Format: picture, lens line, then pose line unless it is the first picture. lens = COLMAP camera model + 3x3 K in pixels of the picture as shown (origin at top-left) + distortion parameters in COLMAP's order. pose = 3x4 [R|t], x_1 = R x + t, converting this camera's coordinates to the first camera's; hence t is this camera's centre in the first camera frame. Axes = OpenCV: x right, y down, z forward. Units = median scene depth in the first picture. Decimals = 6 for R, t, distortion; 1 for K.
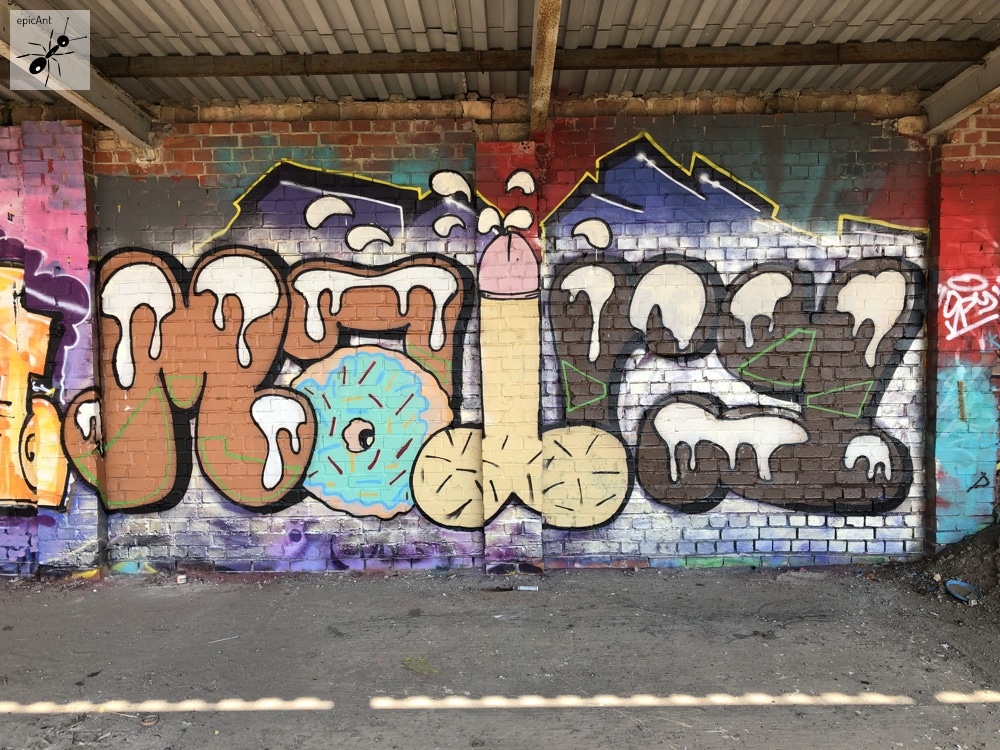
lens RADIAL K [[837.0, 0, 499.3], [0, 837.0, 371.3], [0, 0, 1]] dist [0.020439, -0.001920]
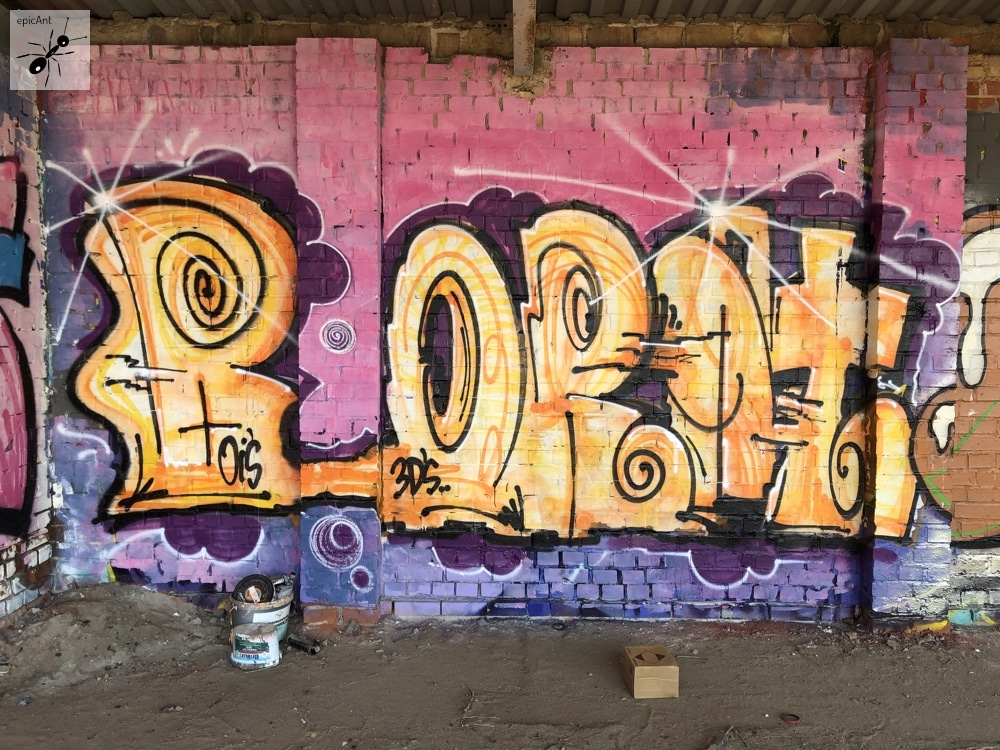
lens RADIAL K [[837.0, 0, 500.0], [0, 837.0, 368.6], [0, 0, 1]] dist [0.020439, -0.001920]
pose [[0.999804, 0.018063, -0.008165, -0.891689], [-0.018102, 0.999825, -0.004731, 0.015071], [0.008078, 0.004877, 0.999955, 0.221611]]
